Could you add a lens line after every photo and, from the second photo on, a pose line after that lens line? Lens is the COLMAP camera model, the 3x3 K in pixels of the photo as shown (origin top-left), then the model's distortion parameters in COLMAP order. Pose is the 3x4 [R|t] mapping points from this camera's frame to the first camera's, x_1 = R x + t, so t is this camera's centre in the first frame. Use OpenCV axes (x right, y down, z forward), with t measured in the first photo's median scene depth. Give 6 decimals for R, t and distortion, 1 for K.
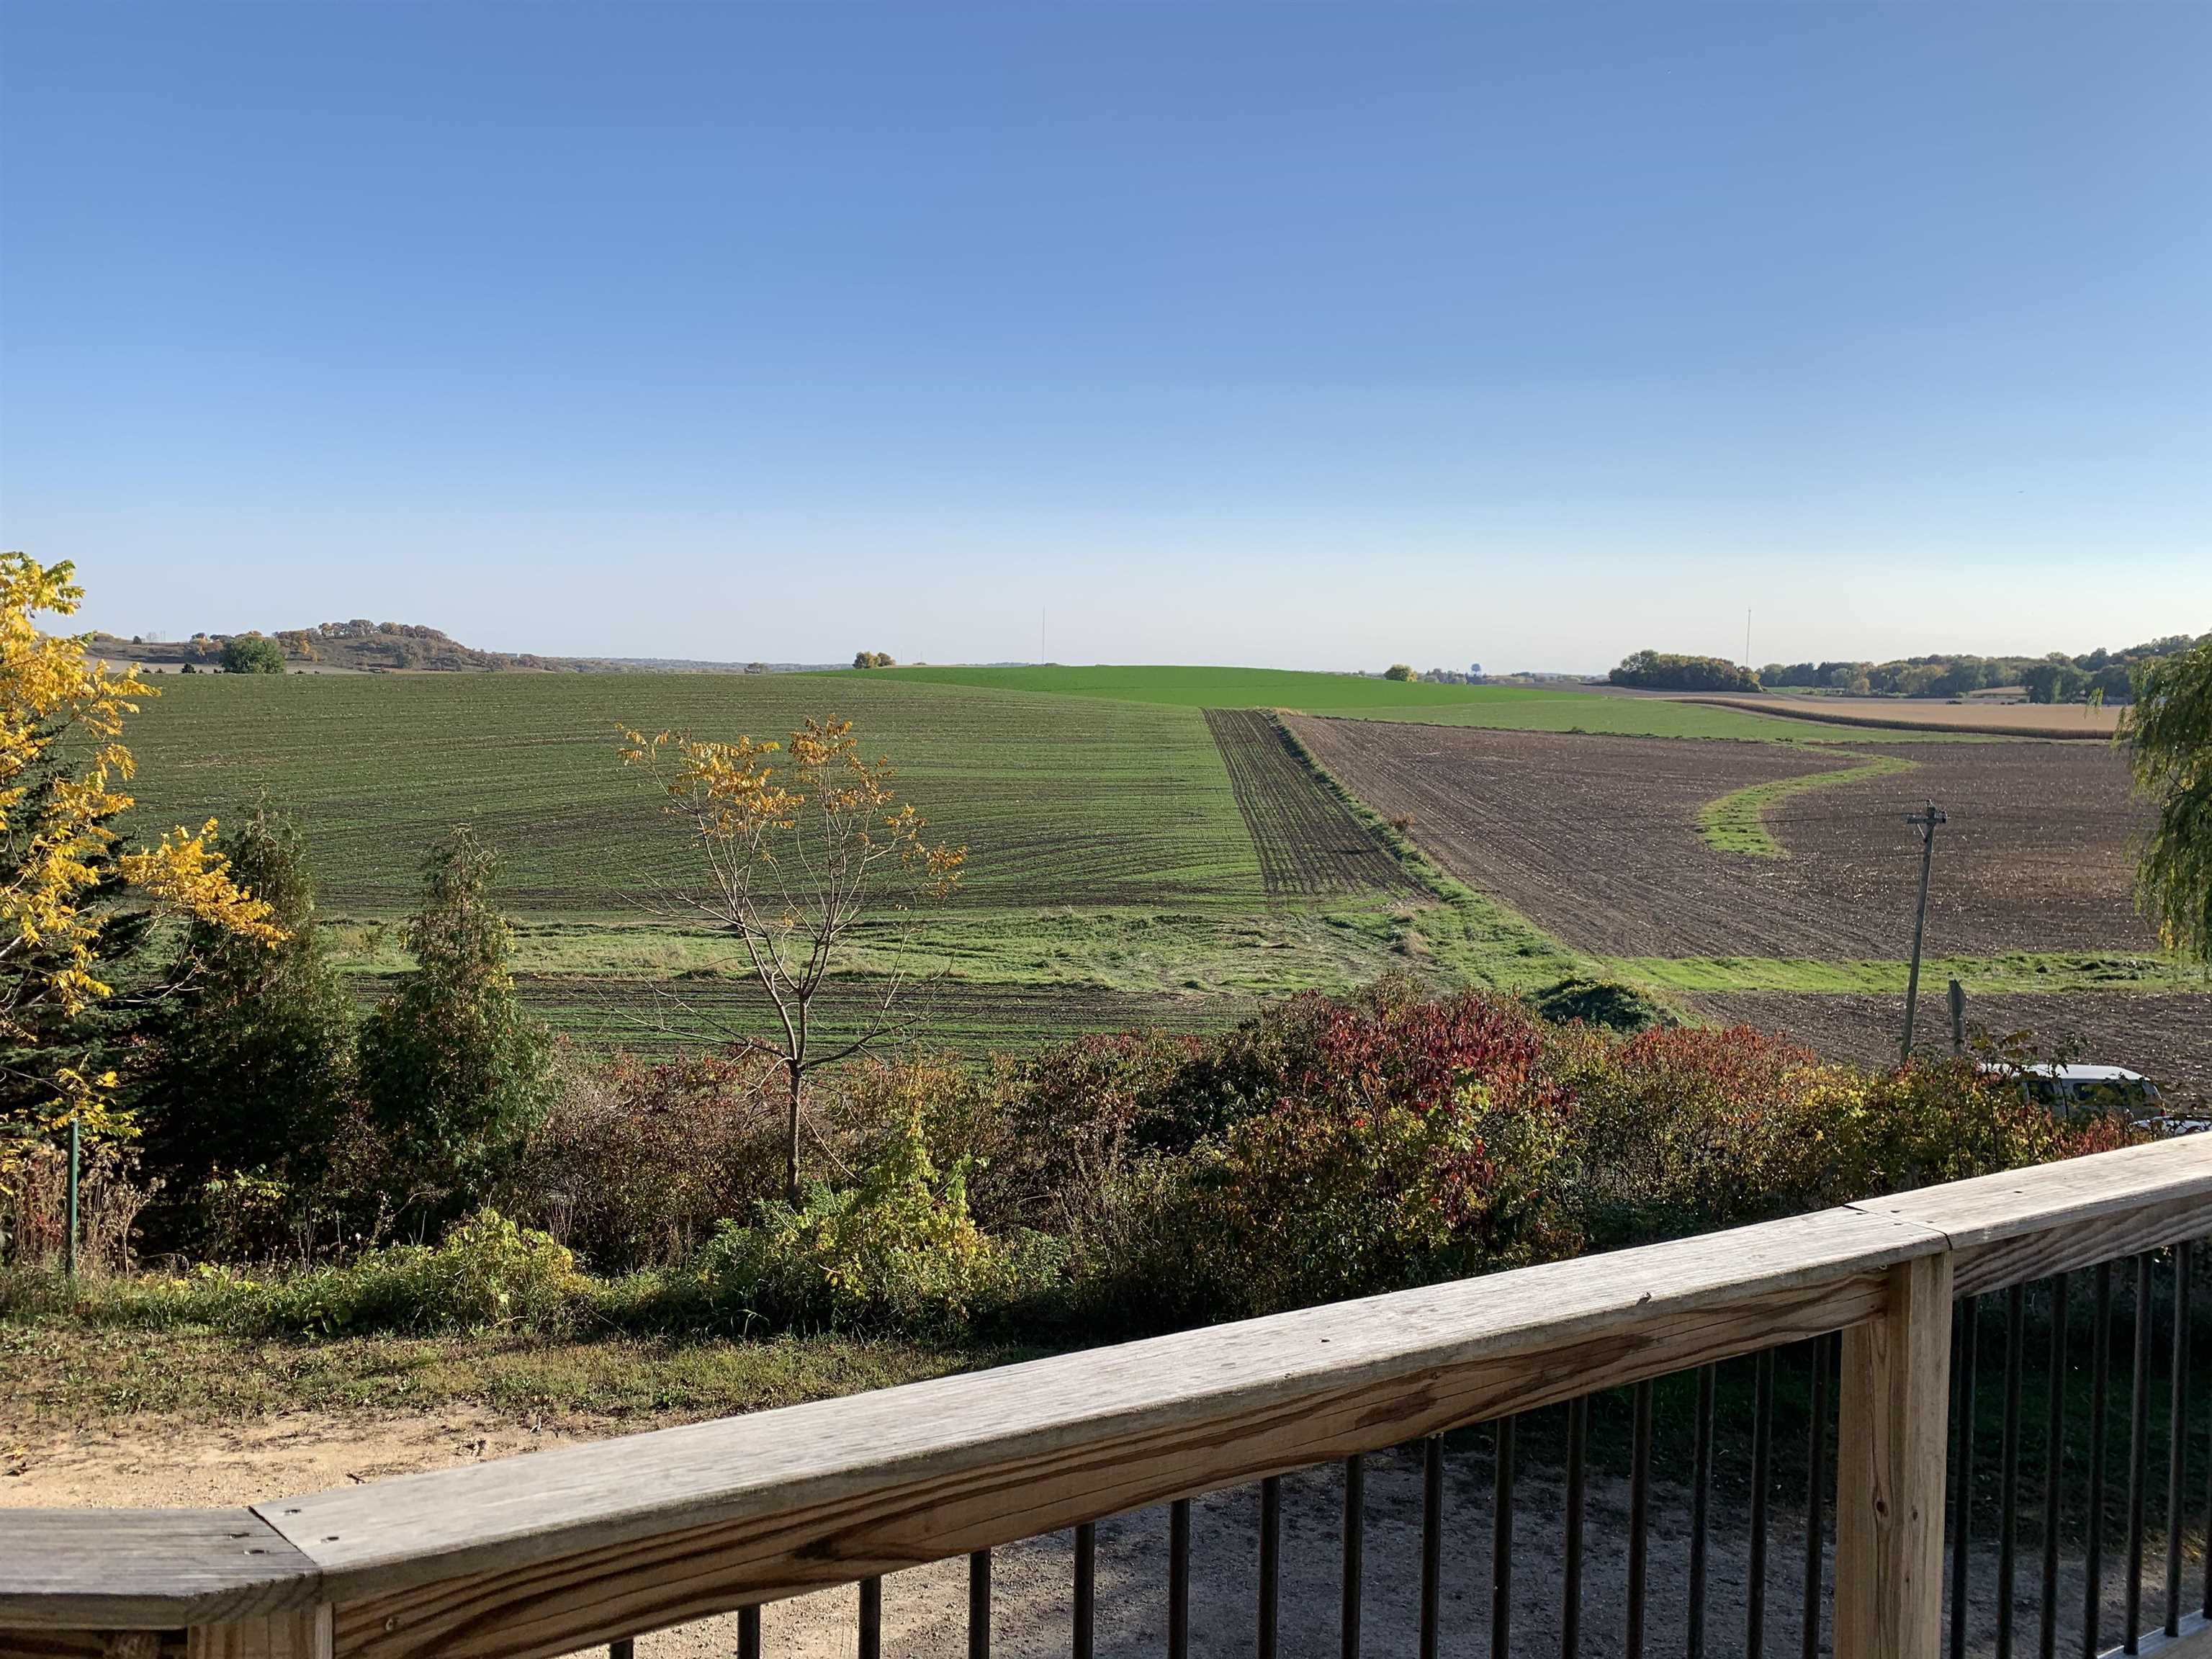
lens RADIAL K [[1692.4, 0, 1105.7], [0, 1692.4, 811.7], [0, 0, 1]] dist [0.034035, -0.027302]
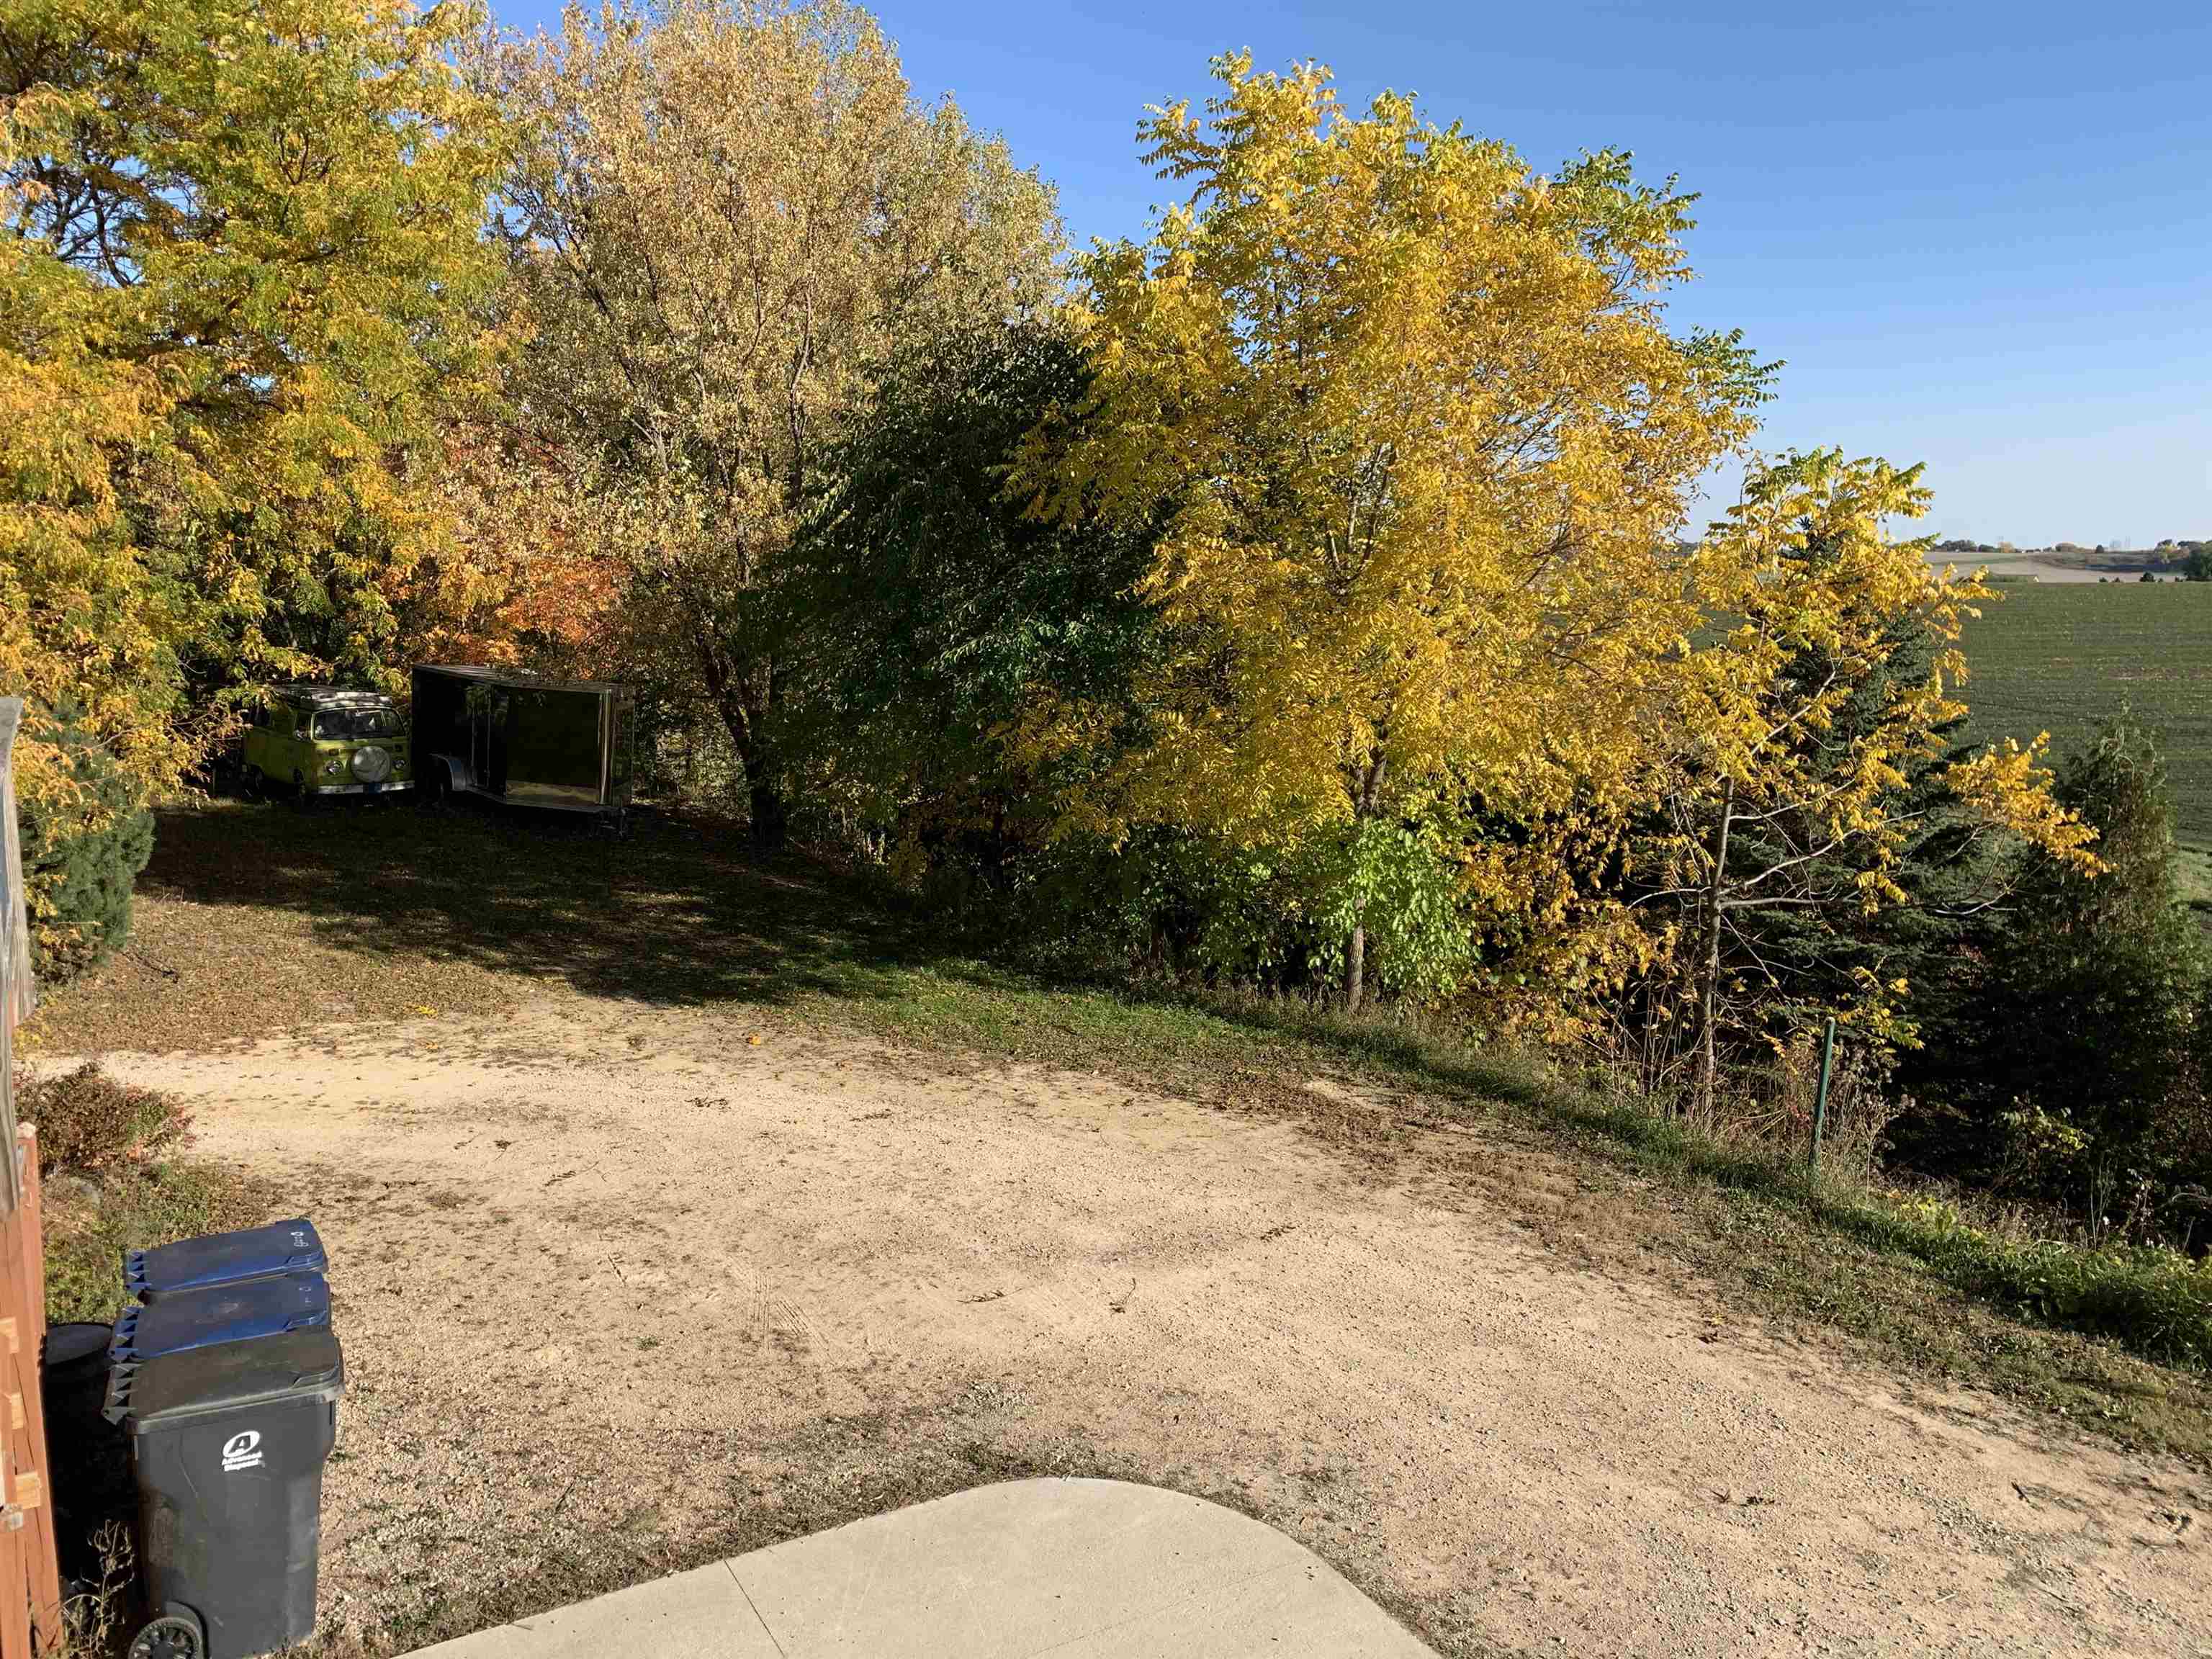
lens RADIAL K [[1692.4, 0, 1105.7], [0, 1692.4, 811.7], [0, 0, 1]] dist [0.034035, -0.027302]
pose [[0.506331, 0.107785, -0.855577, 0.026454], [-0.063209, 0.994128, 0.087833, -0.002804], [0.860019, 0.009608, 0.510171, 0.110517]]
